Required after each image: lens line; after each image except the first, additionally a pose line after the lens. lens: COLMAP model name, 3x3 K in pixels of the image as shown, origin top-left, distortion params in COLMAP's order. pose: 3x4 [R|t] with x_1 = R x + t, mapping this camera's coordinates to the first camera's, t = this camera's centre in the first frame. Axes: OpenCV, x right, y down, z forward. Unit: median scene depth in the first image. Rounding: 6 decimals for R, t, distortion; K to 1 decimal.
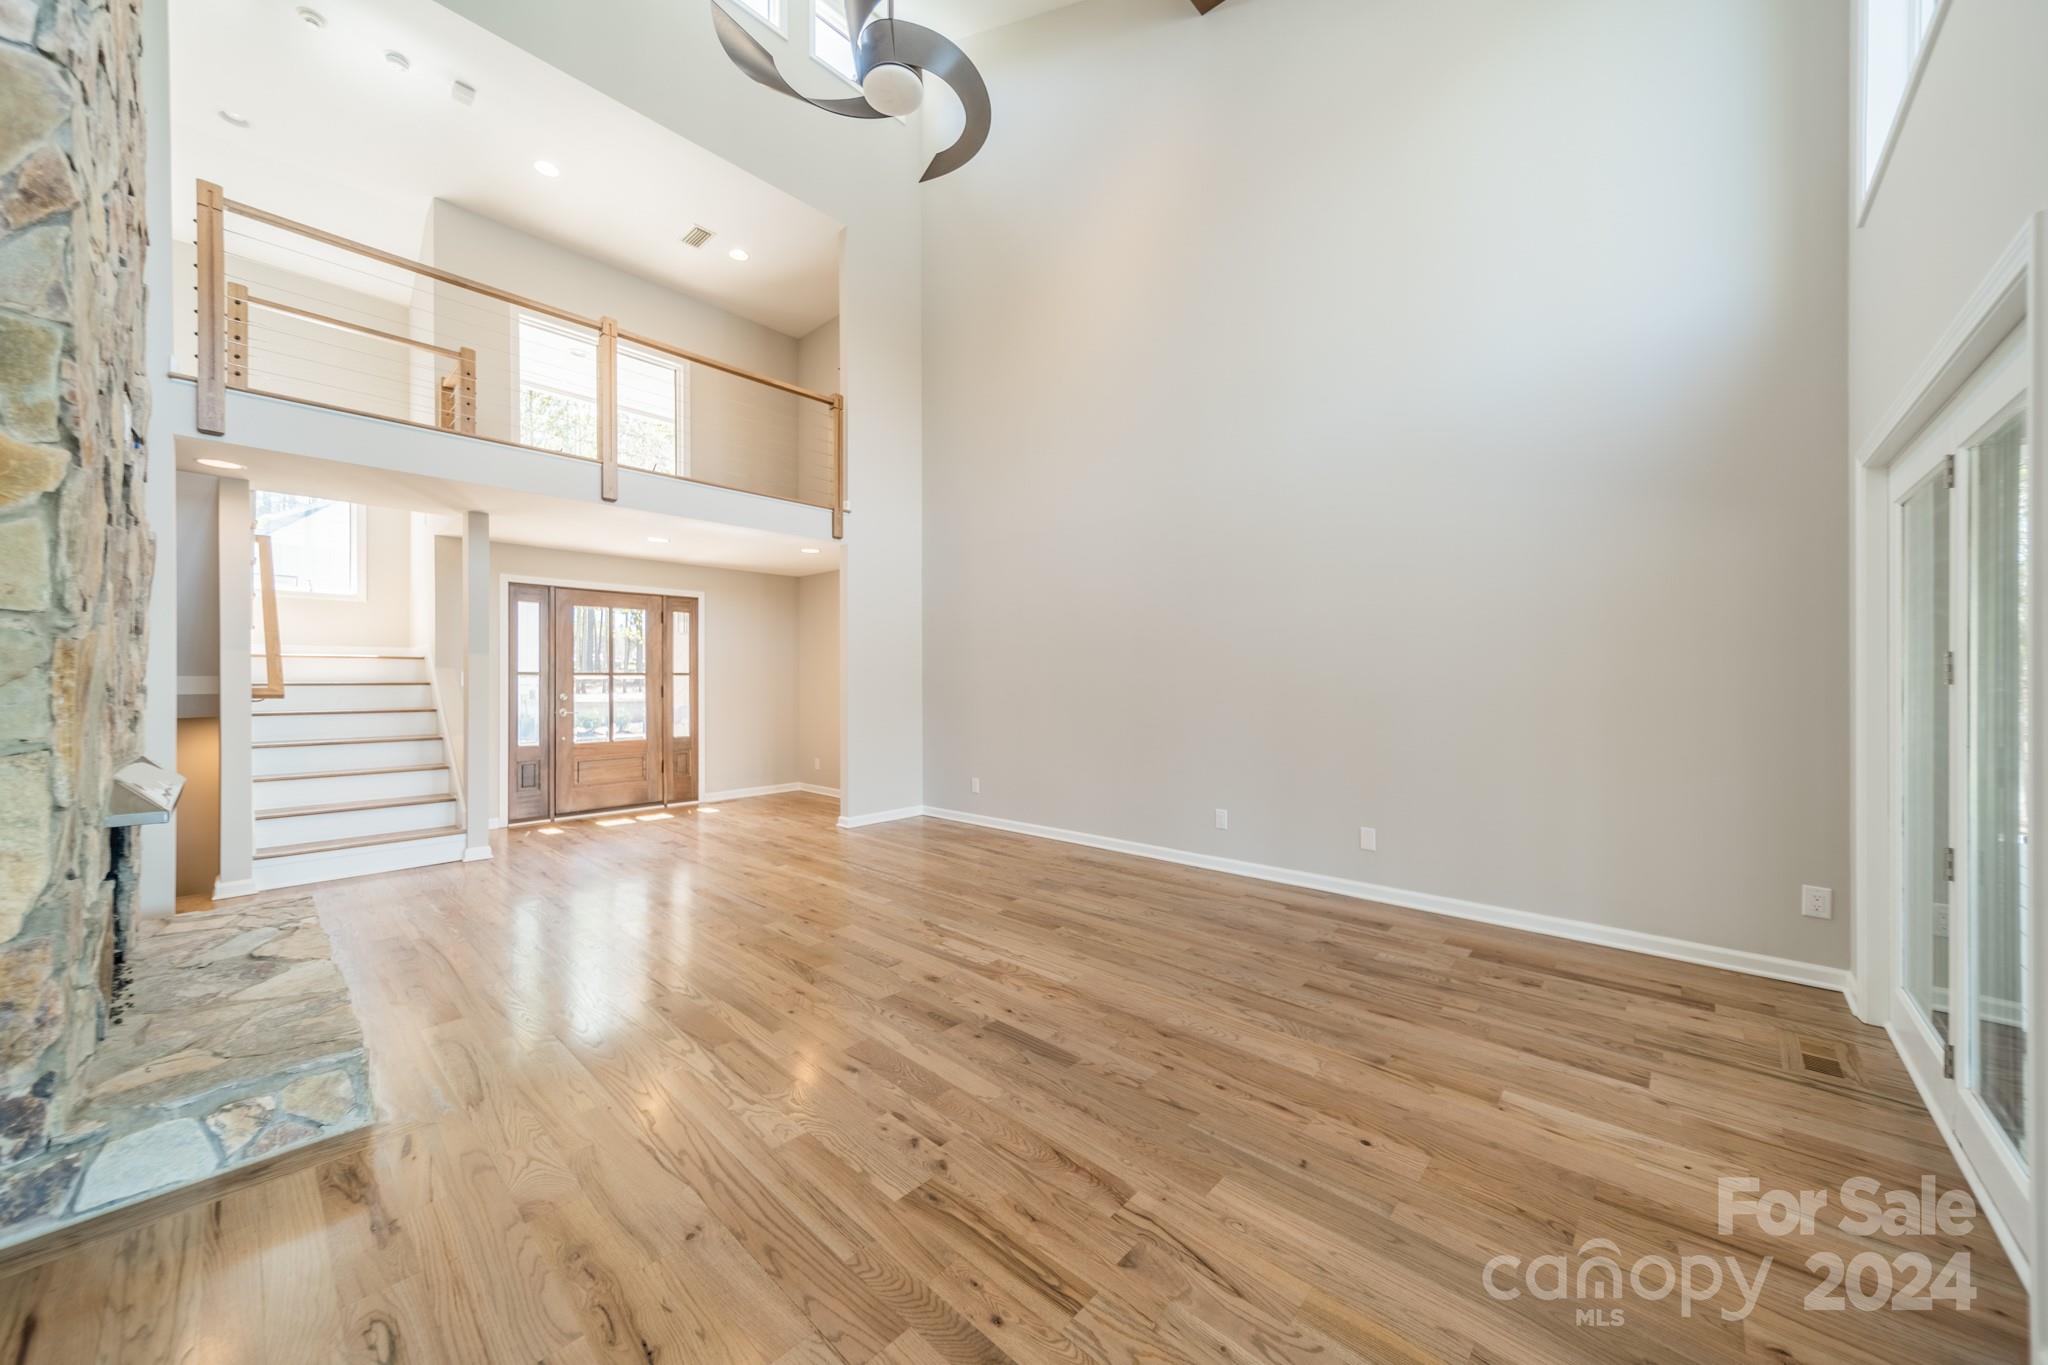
lens RADIAL K [[726.1, 0, 1020.0], [0, 726.1, 676.7], [0, 0, 1]] dist [0.011072, 0.000059]
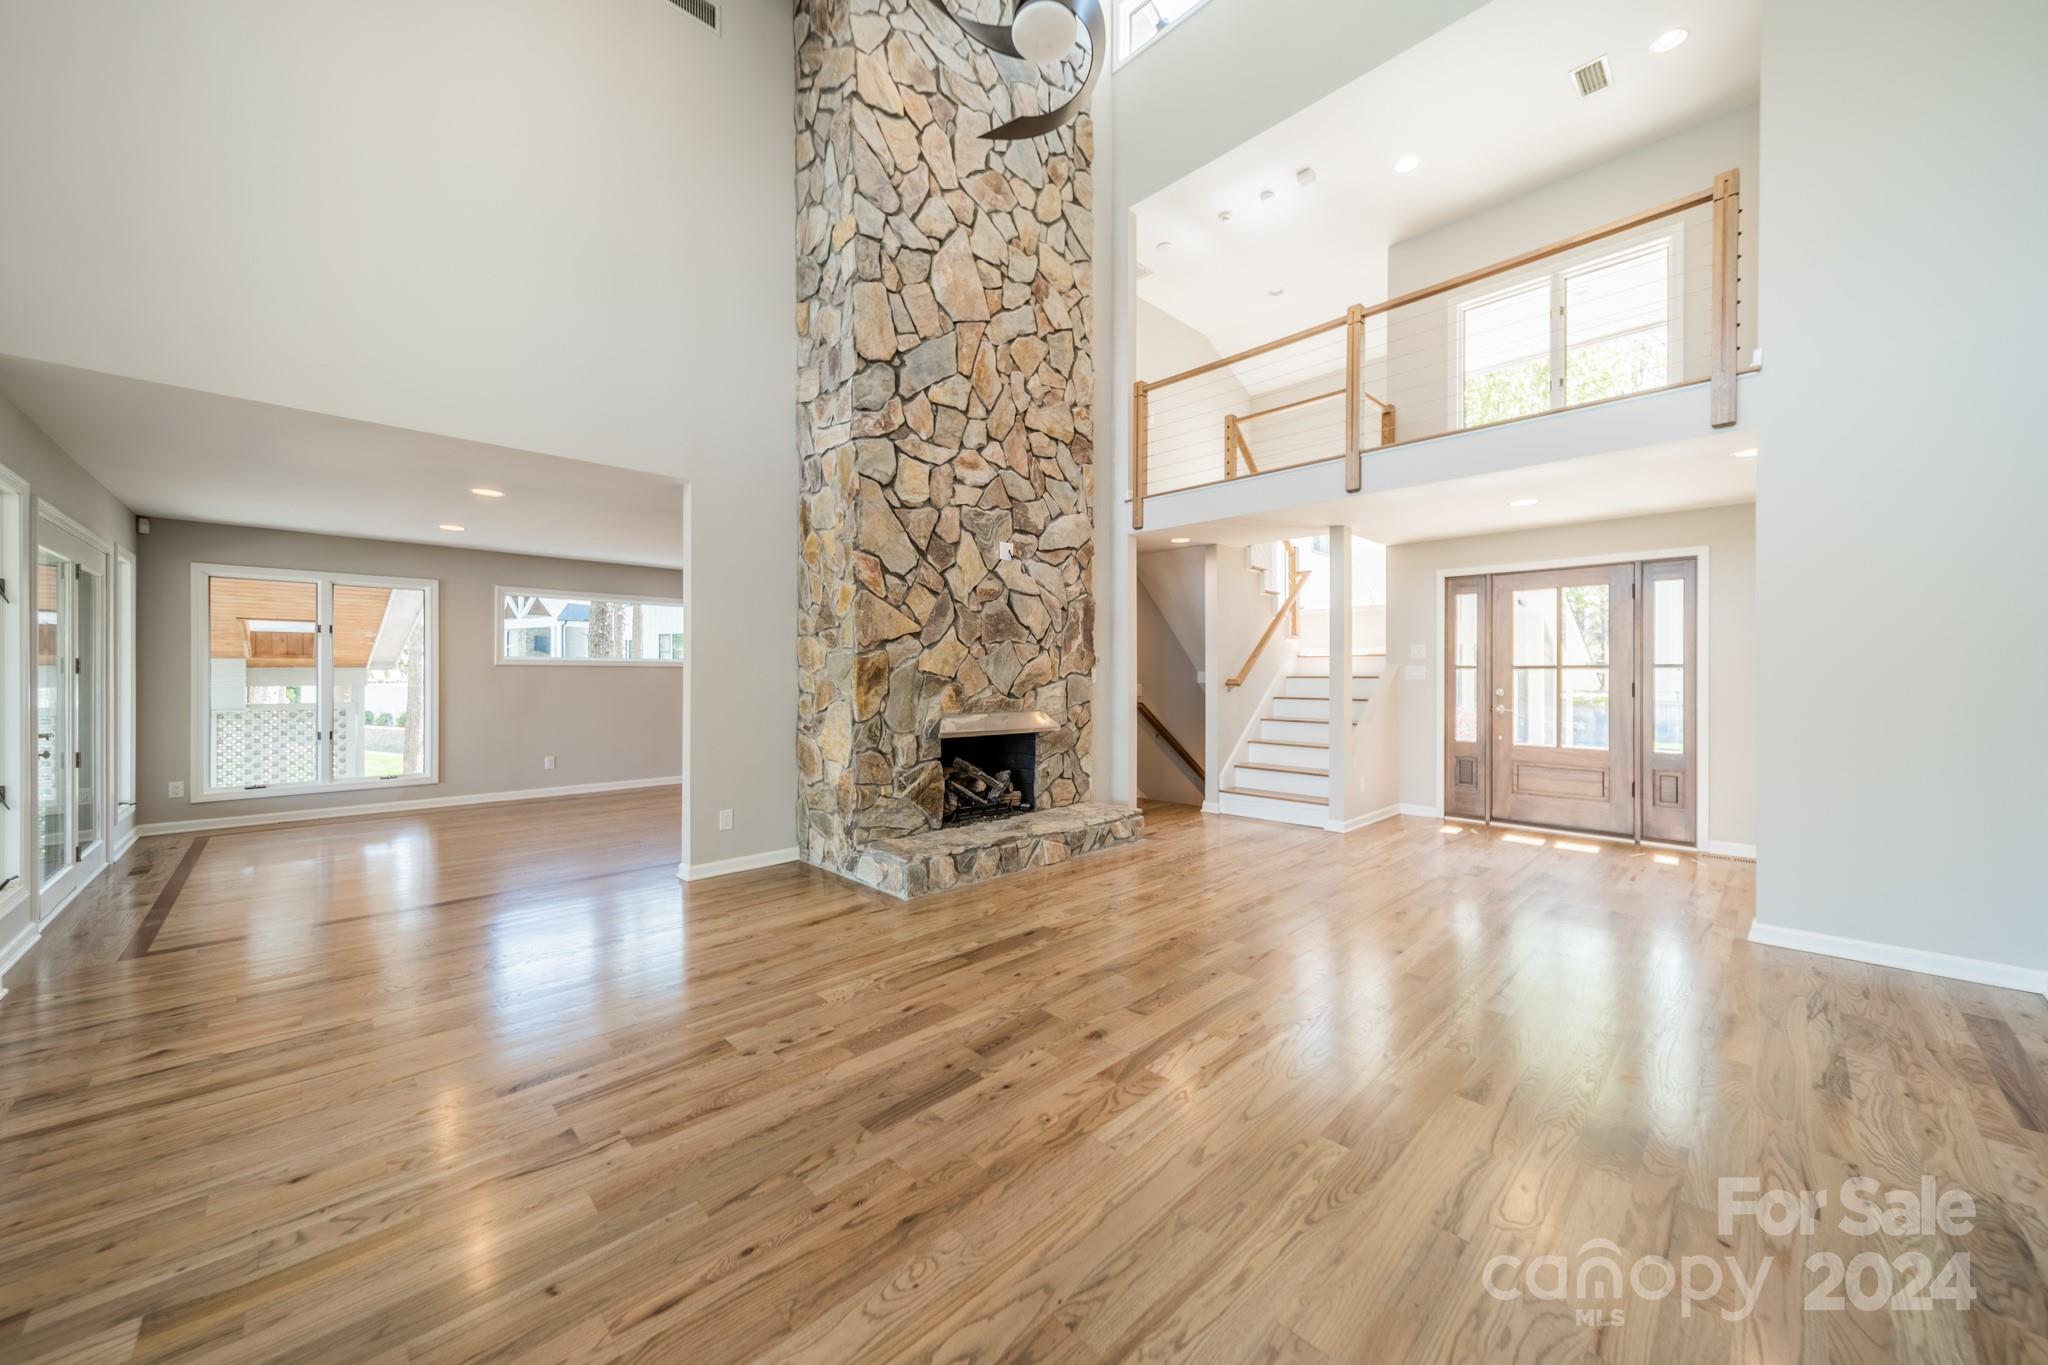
lens RADIAL K [[736.2, 0, 1030.3], [0, 736.2, 677.2], [0, 0, 1]] dist [0.007876, -0.000041]
pose [[-0.047363, 0.004534, -0.998867, 0.728626], [0.004488, 0.999981, 0.004326, 0.004681], [0.998868, -0.004278, -0.047383, 0.979319]]
